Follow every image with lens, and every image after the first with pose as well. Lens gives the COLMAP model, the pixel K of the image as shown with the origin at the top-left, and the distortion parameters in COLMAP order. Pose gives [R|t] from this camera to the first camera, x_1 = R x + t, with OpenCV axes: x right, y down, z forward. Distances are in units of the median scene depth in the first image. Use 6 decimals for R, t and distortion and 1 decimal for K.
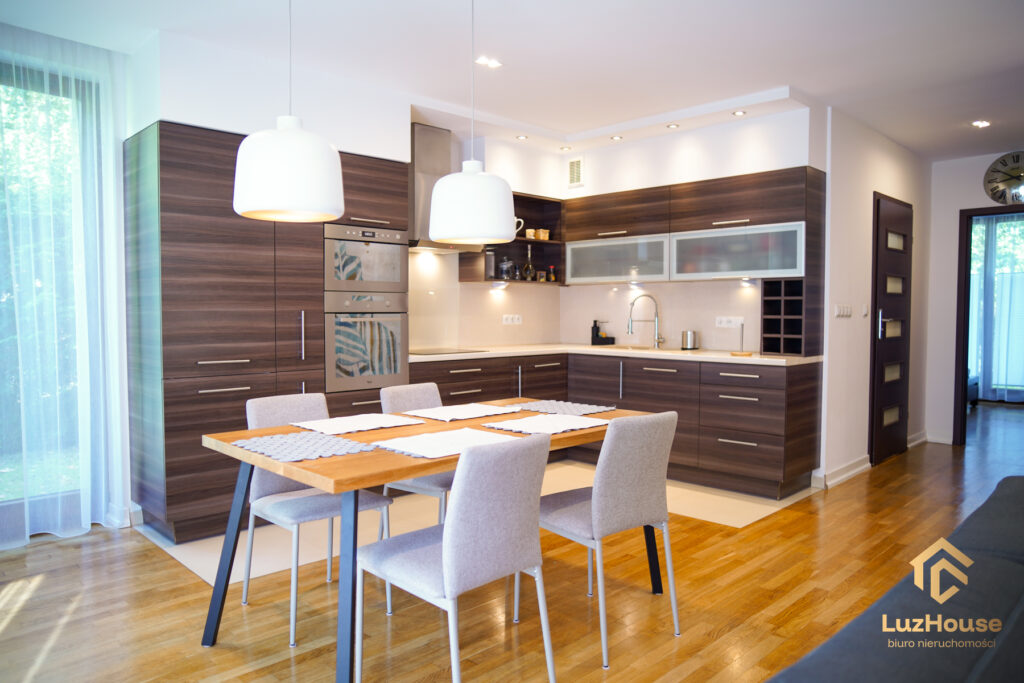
lens RADIAL K [[702.4, 0, 512.0], [0, 702.4, 341.5], [0, 0, 1]] dist [-0.106024, 0.103262]
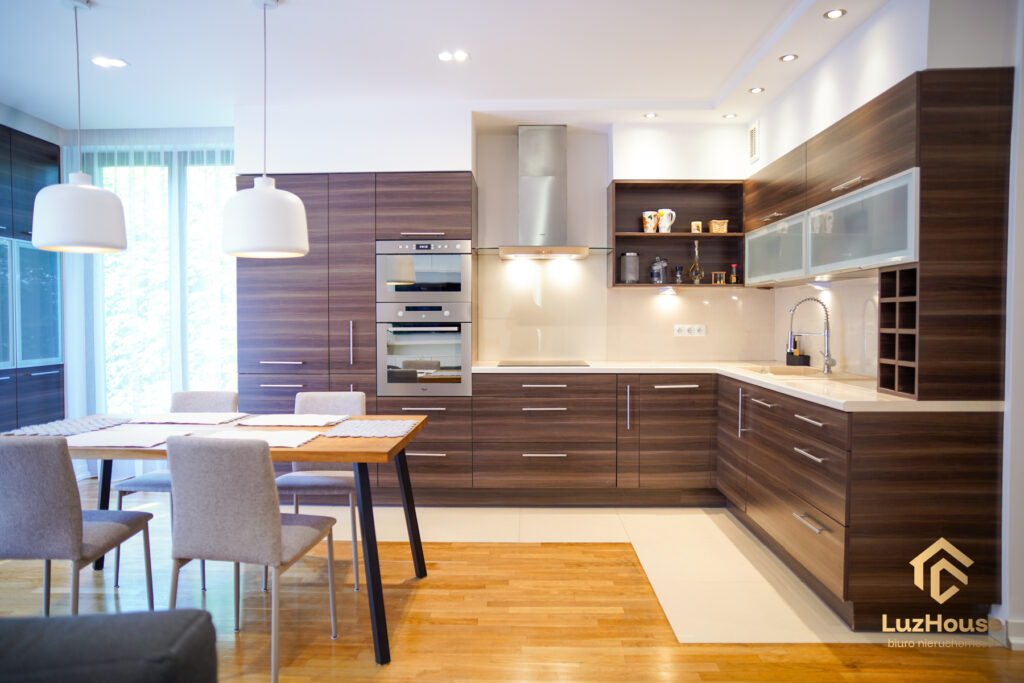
lens RADIAL K [[702.4, 0, 512.0], [0, 702.4, 341.5], [0, 0, 1]] dist [-0.106024, 0.103262]
pose [[0.696830, 0.022164, -0.716894, 0.523269], [-0.029264, 0.999569, 0.002458, -0.016155], [0.716639, 0.019266, 0.697178, 0.307995]]
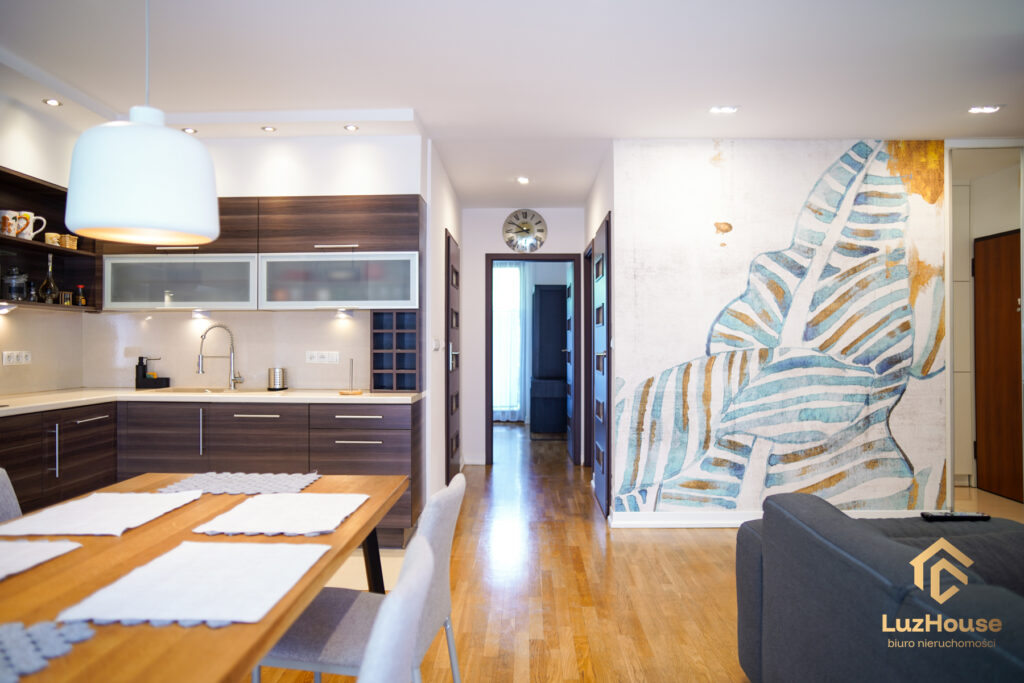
lens RADIAL K [[702.4, 0, 512.0], [0, 702.4, 341.5], [0, 0, 1]] dist [-0.106024, 0.103262]
pose [[0.719791, 0.001709, 0.694189, -0.137224], [0.030386, 0.998961, -0.033965, -0.010407], [-0.693525, 0.045542, 0.718991, 0.186588]]
